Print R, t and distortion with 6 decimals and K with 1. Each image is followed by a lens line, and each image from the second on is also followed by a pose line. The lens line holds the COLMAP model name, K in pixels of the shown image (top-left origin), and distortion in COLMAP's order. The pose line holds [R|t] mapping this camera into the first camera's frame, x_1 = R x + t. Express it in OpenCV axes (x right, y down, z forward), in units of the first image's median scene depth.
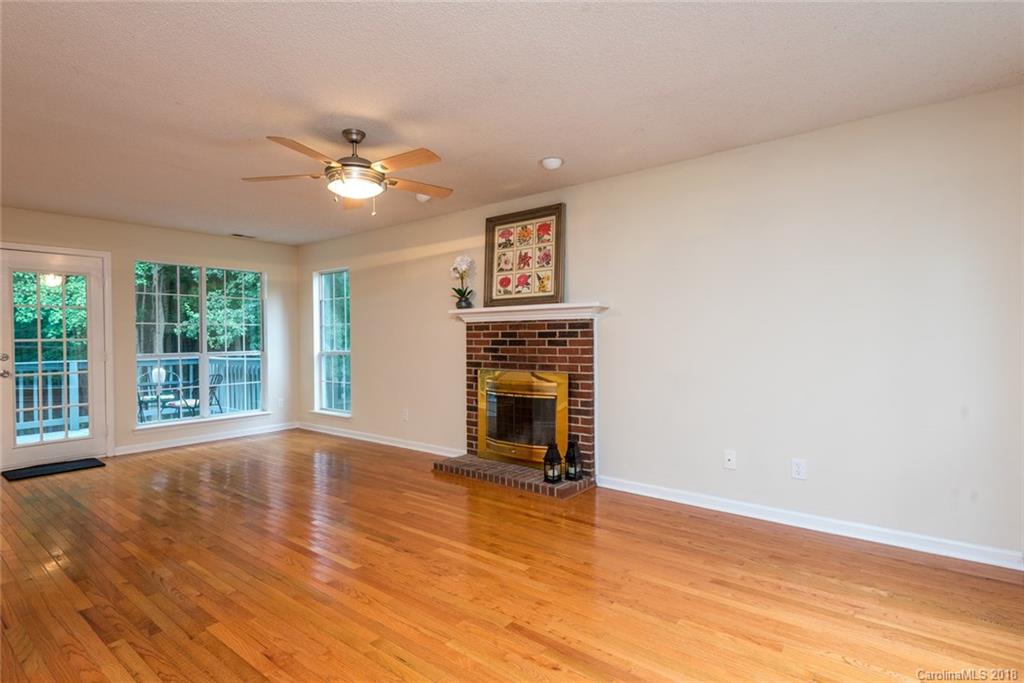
lens RADIAL K [[508.2, 0, 514.7], [0, 508.2, 342.8], [0, 0, 1]] dist [0.012953, -0.005019]
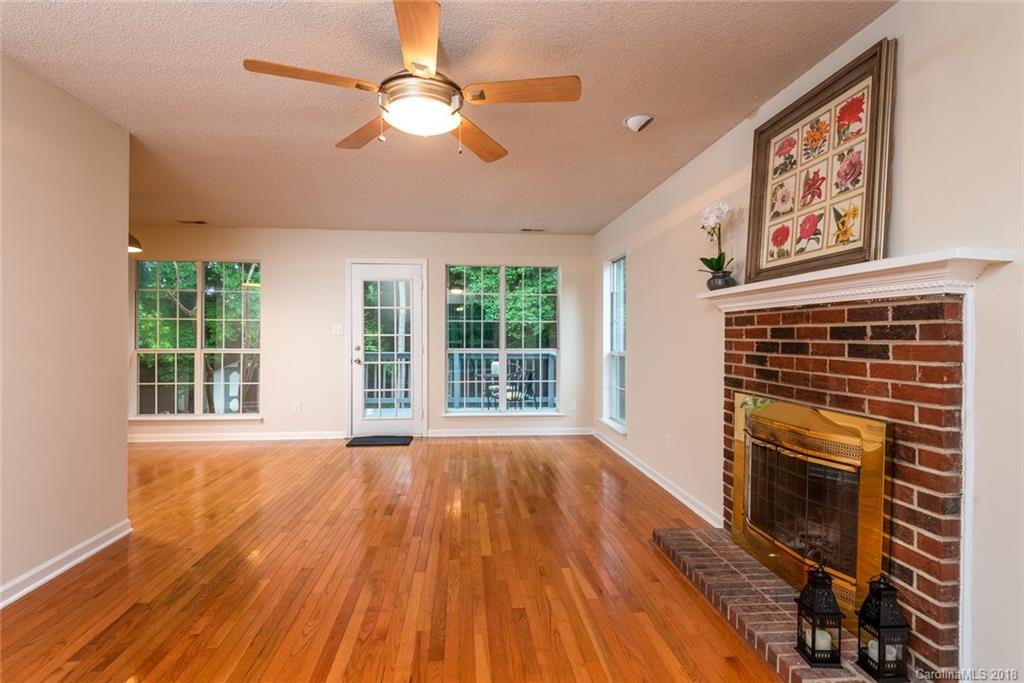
lens RADIAL K [[508.2, 0, 506.8], [0, 508.2, 339.1], [0, 0, 1]] dist [0.012953, -0.005019]
pose [[0.680089, 0.016056, -0.732954, 0.190545], [-0.018474, 0.999818, 0.004760, -0.006479], [0.732897, 0.010303, 0.680262, 0.430570]]
